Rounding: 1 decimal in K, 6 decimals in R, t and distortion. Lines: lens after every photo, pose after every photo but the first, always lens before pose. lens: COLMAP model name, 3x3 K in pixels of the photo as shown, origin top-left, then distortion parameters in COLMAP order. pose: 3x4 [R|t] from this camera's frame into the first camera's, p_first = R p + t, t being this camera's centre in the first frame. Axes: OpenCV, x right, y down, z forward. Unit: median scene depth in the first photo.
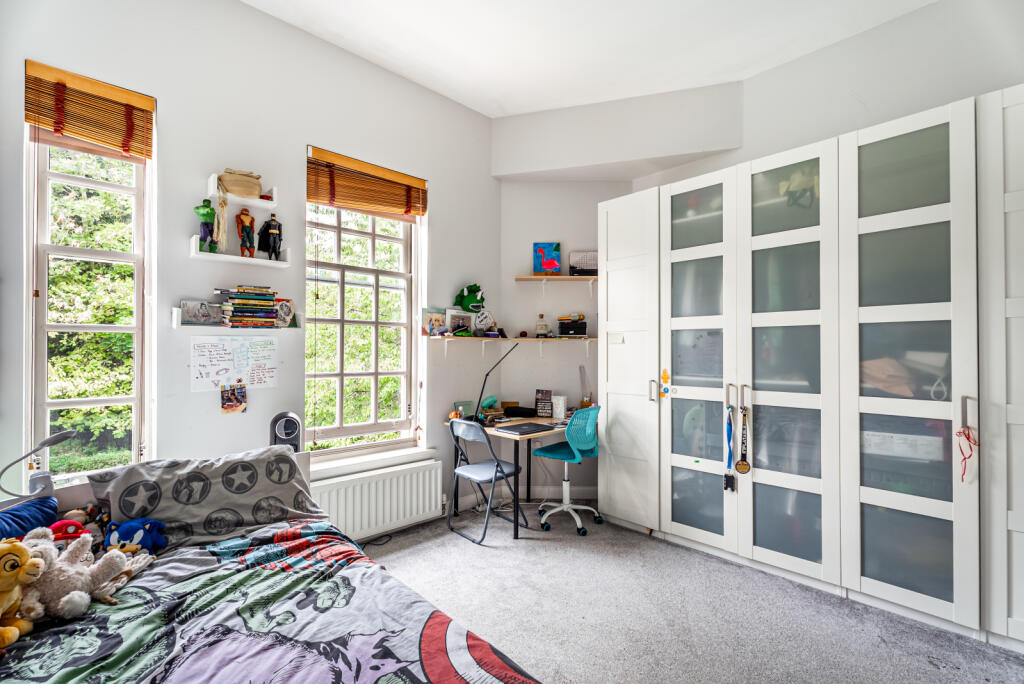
lens RADIAL K [[456.9, 0, 512.0], [0, 456.9, 342.0], [0, 0, 1]] dist [-0.000712, -0.000523]
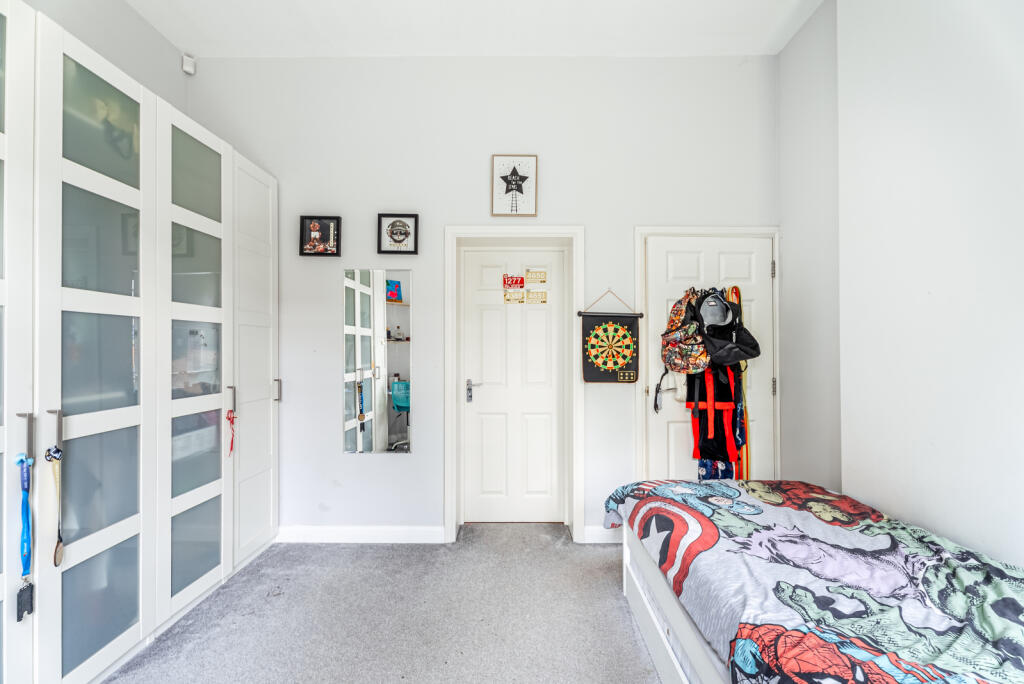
lens RADIAL K [[456.9, 0, 512.0], [0, 456.9, 342.0], [0, 0, 1]] dist [-0.000712, -0.000523]
pose [[-0.724512, 0.008924, 0.689204, -0.344230], [-0.009645, 0.999687, -0.023083, 0.017834], [-0.689194, -0.023372, -0.724200, 1.174402]]
